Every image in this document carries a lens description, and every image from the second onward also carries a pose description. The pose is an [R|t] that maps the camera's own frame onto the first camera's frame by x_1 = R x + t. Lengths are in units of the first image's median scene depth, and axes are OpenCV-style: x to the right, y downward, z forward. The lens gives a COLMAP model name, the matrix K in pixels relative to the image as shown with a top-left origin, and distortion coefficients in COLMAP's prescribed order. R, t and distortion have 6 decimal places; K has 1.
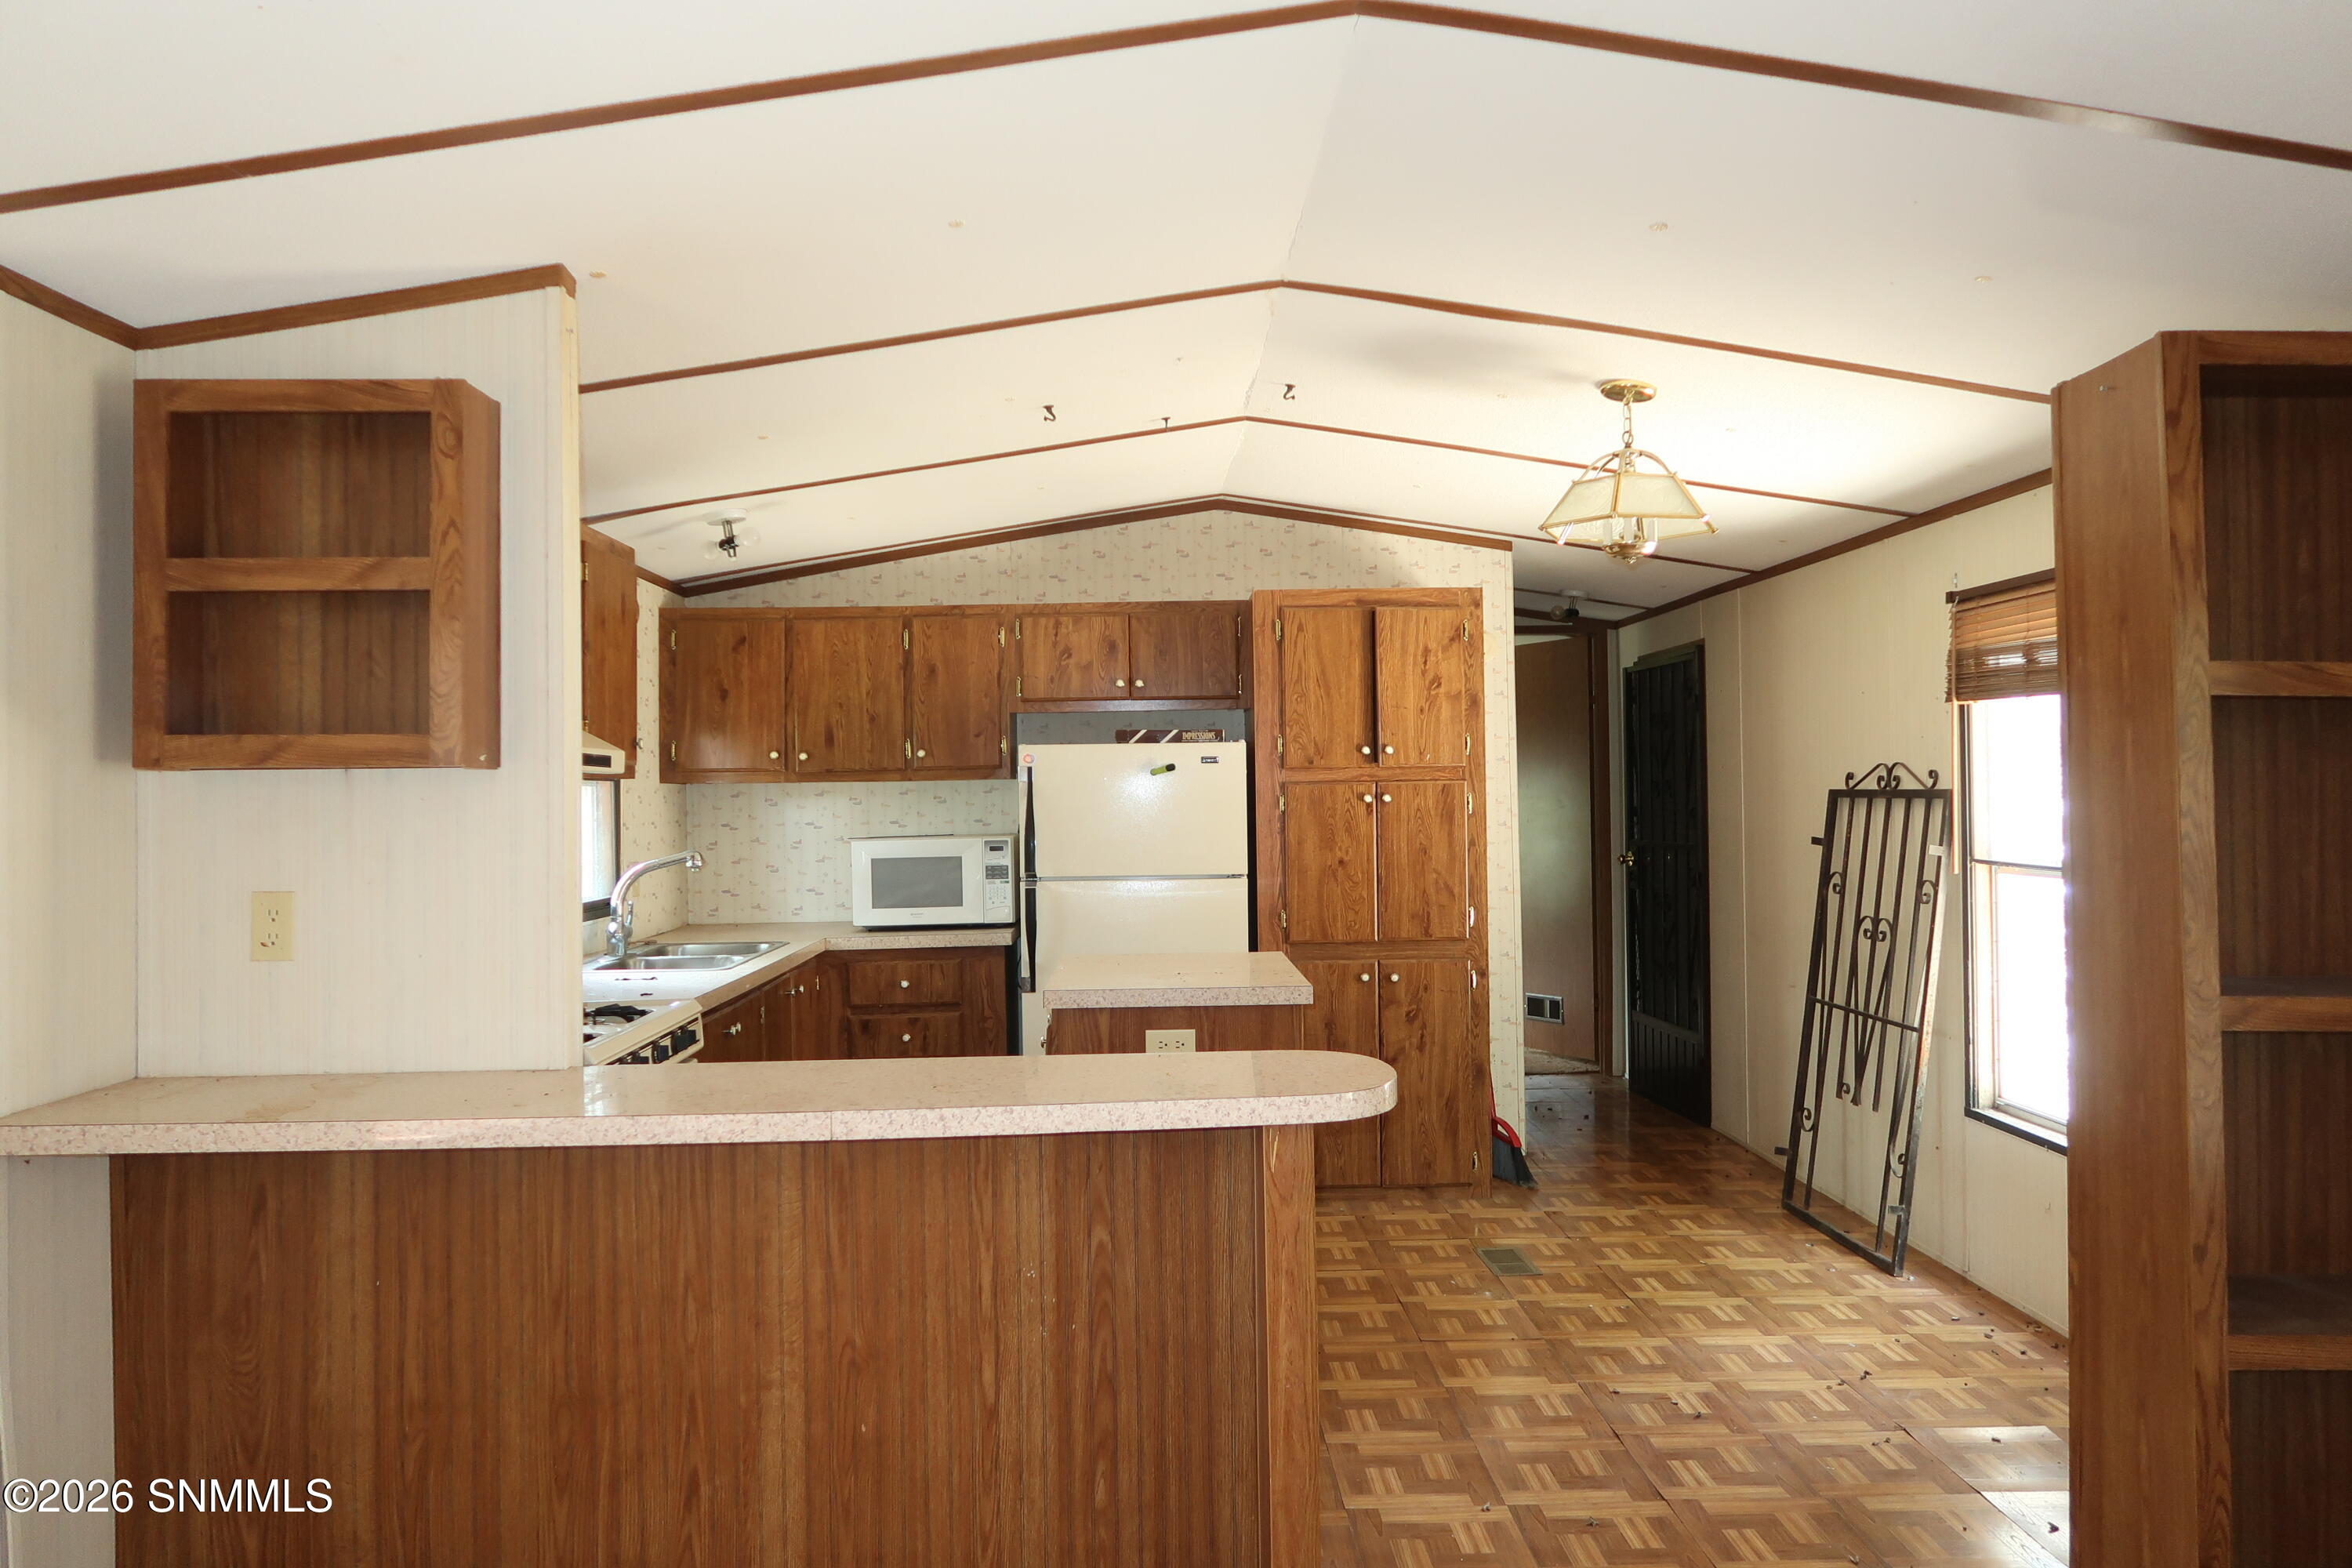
lens RADIAL K [[1628.0, 0, 1189.0], [0, 1628.0, 777.4], [0, 0, 1]] dist [-0.025732, 0.002722]
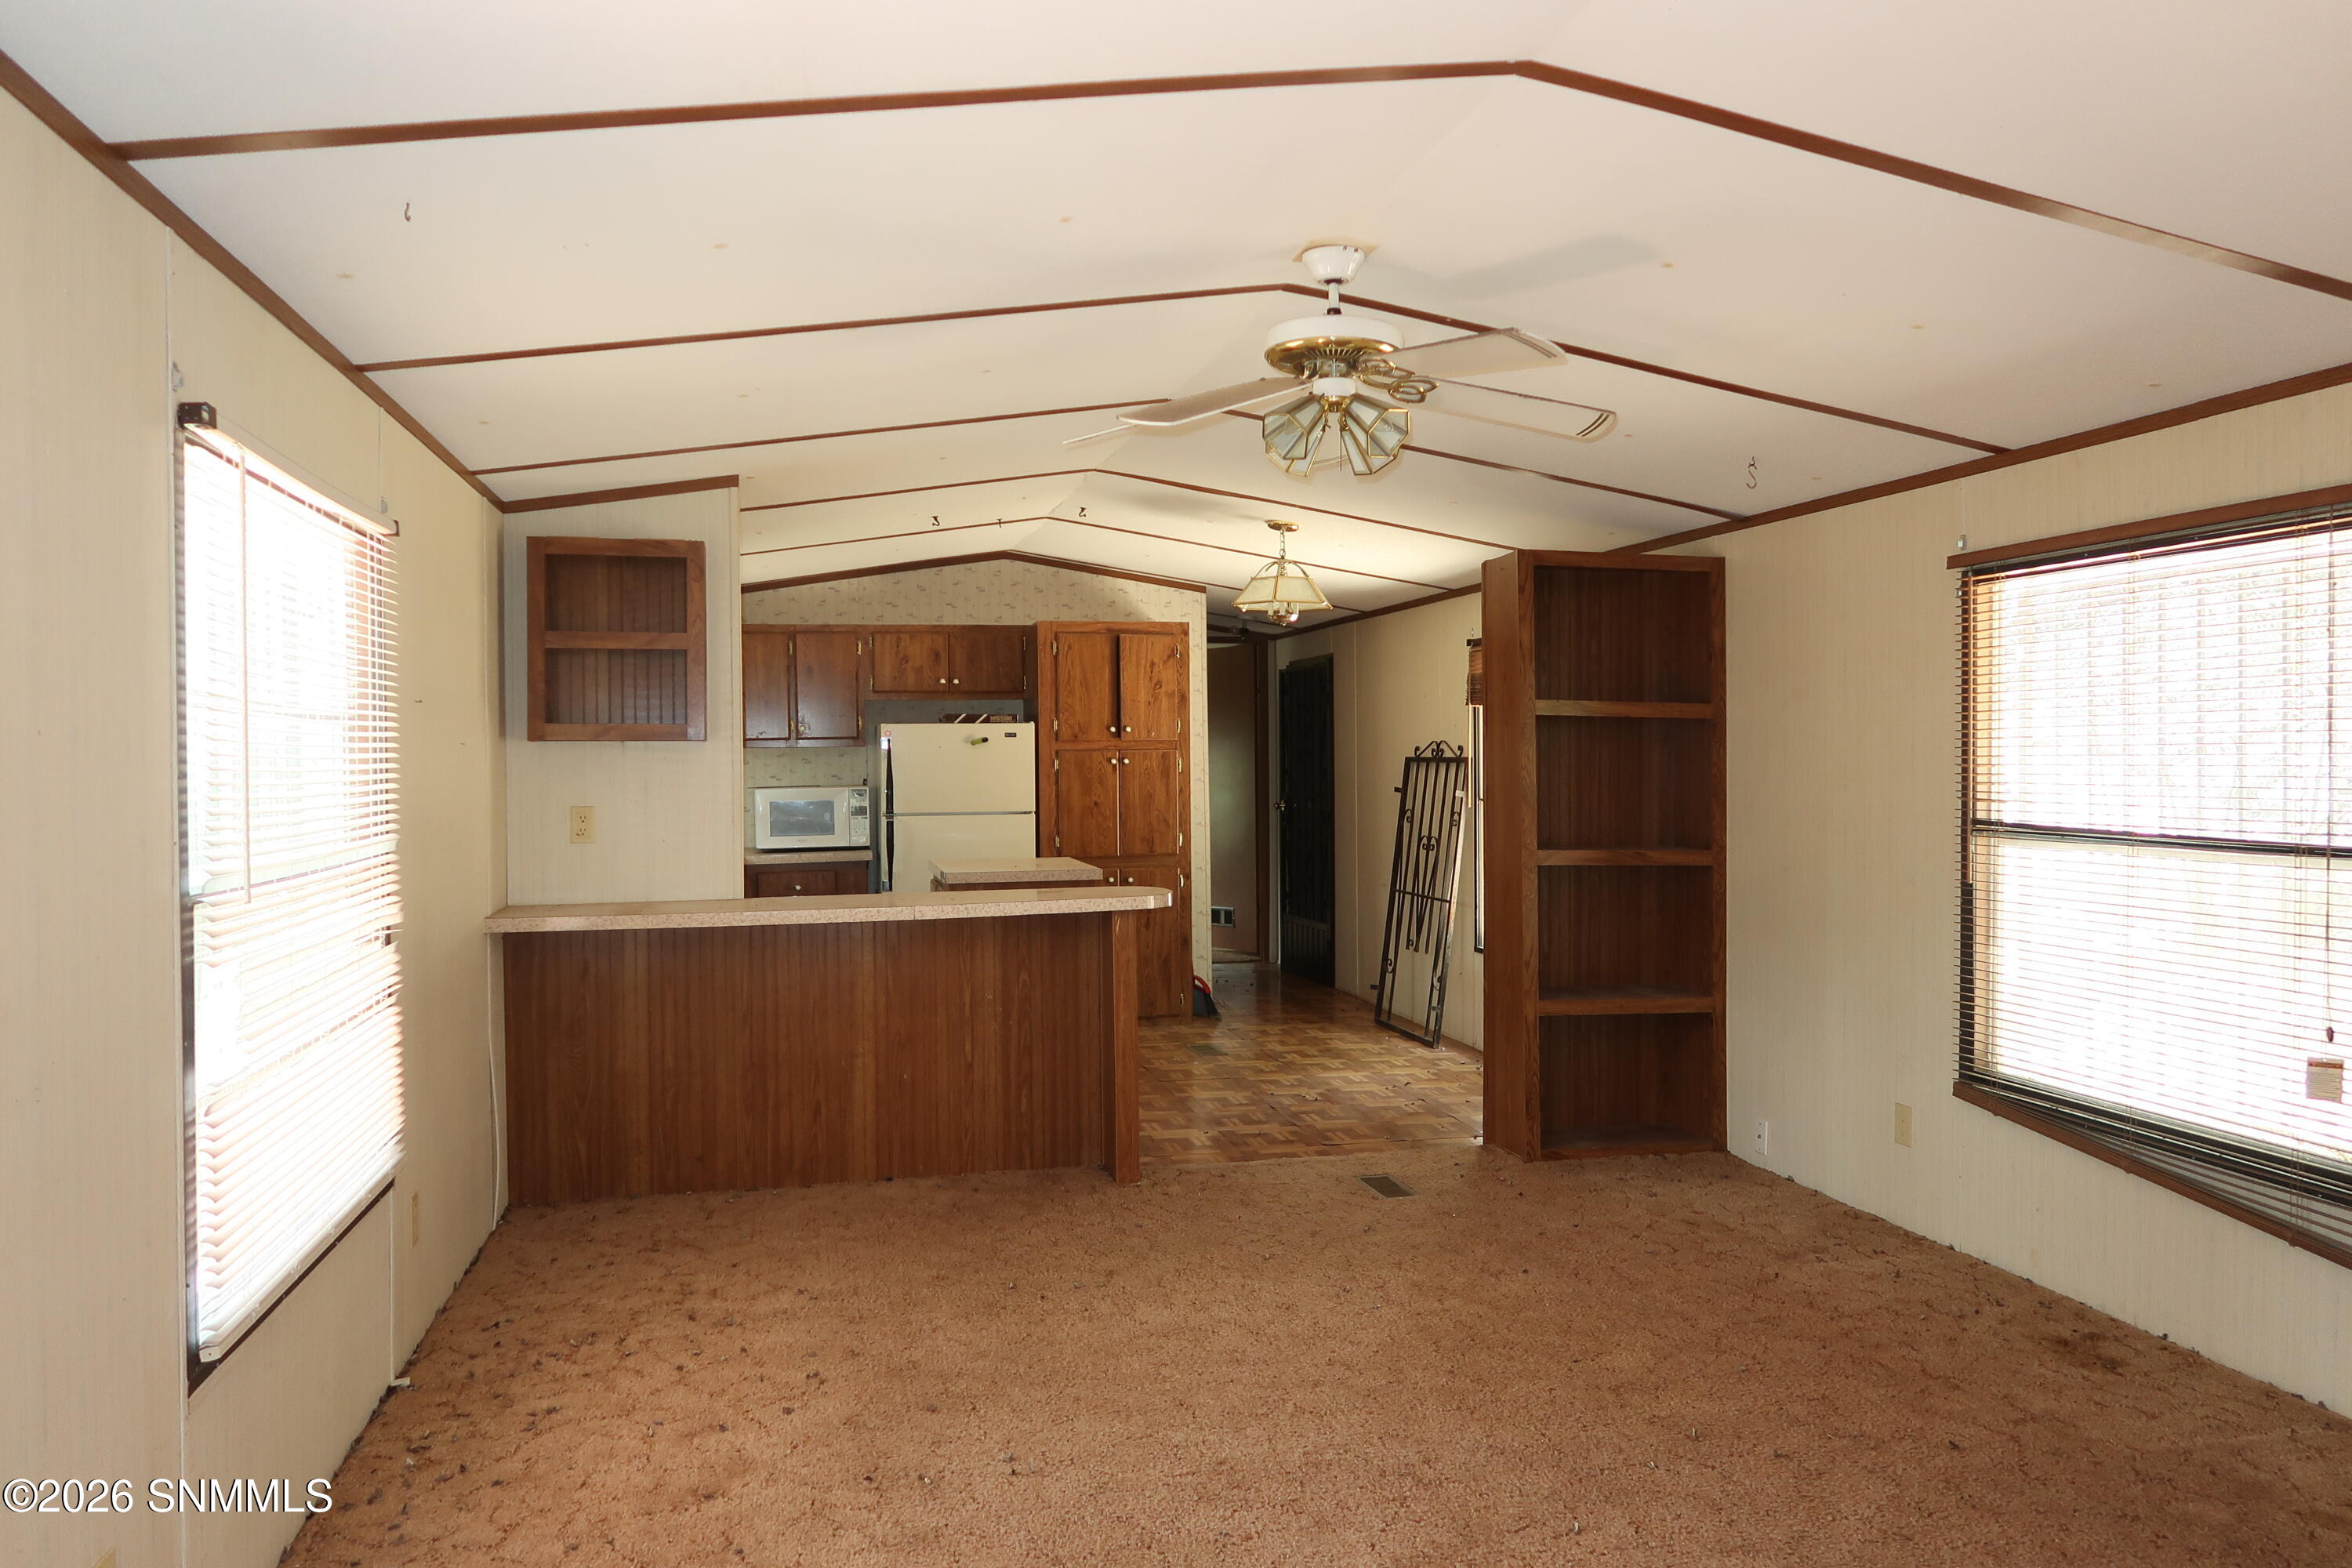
lens RADIAL K [[1628.0, 0, 1189.0], [0, 1628.0, 777.4], [0, 0, 1]] dist [-0.025732, 0.002722]
pose [[0.978779, 0.002824, 0.204901, -0.151386], [-0.007101, 0.999772, 0.020137, -0.003508], [-0.204797, -0.021165, 0.978576, -0.567009]]
